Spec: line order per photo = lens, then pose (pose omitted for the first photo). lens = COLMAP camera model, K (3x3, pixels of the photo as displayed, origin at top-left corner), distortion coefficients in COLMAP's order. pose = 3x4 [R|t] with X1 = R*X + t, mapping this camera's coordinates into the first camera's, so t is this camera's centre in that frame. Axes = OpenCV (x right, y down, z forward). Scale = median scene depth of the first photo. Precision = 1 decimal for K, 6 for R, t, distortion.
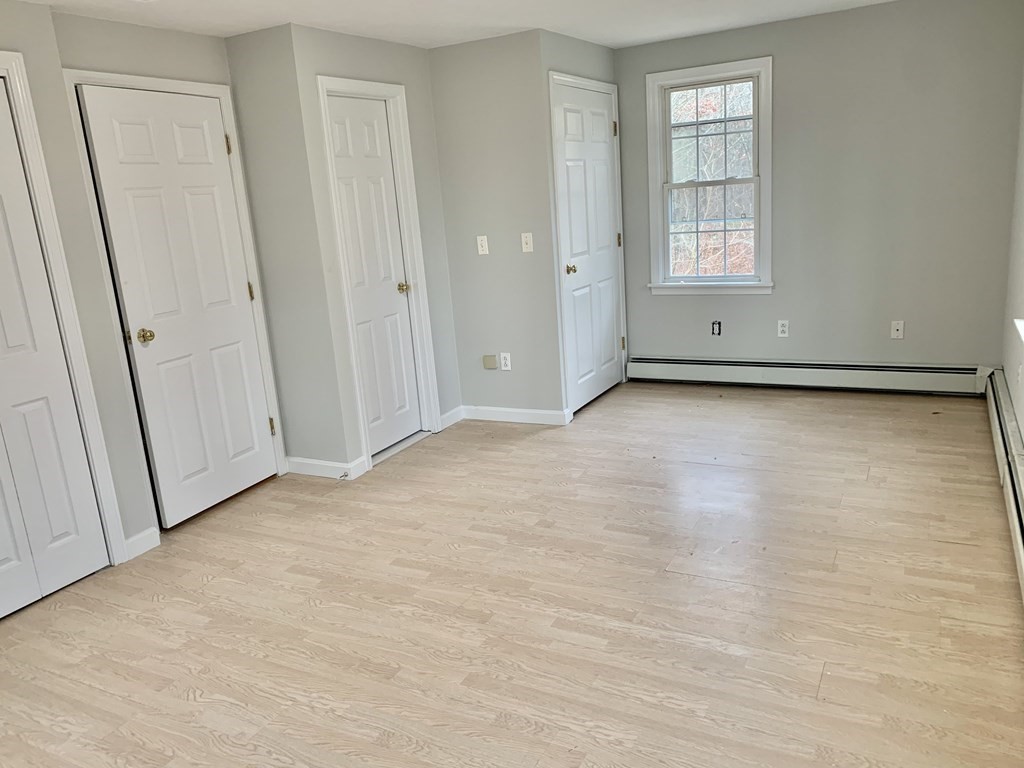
lens RADIAL K [[790.6, 0, 513.7], [0, 790.6, 382.3], [0, 0, 1]] dist [0.056998, -0.034156]
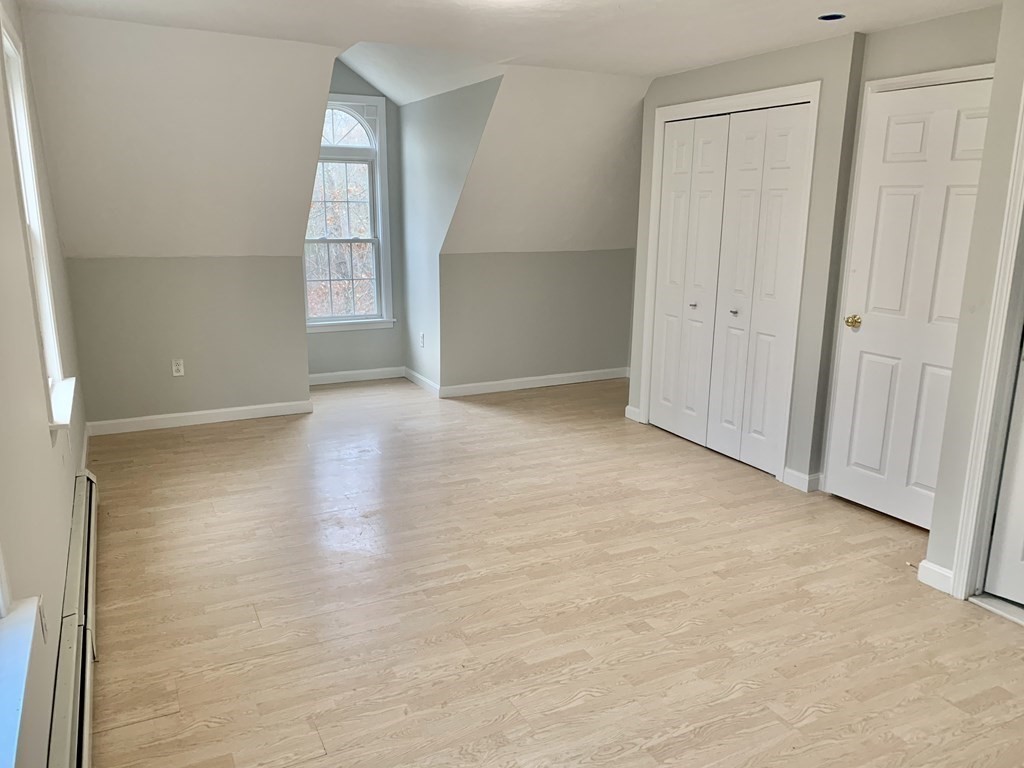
lens RADIAL K [[790.6, 0, 512.3], [0, 790.6, 387.9], [0, 0, 1]] dist [0.056998, -0.034156]
pose [[-0.584569, 0.259473, -0.768735, 0.766362], [-0.158084, 0.892899, 0.421594, -0.411667], [0.795795, 0.367975, -0.480942, 1.340665]]
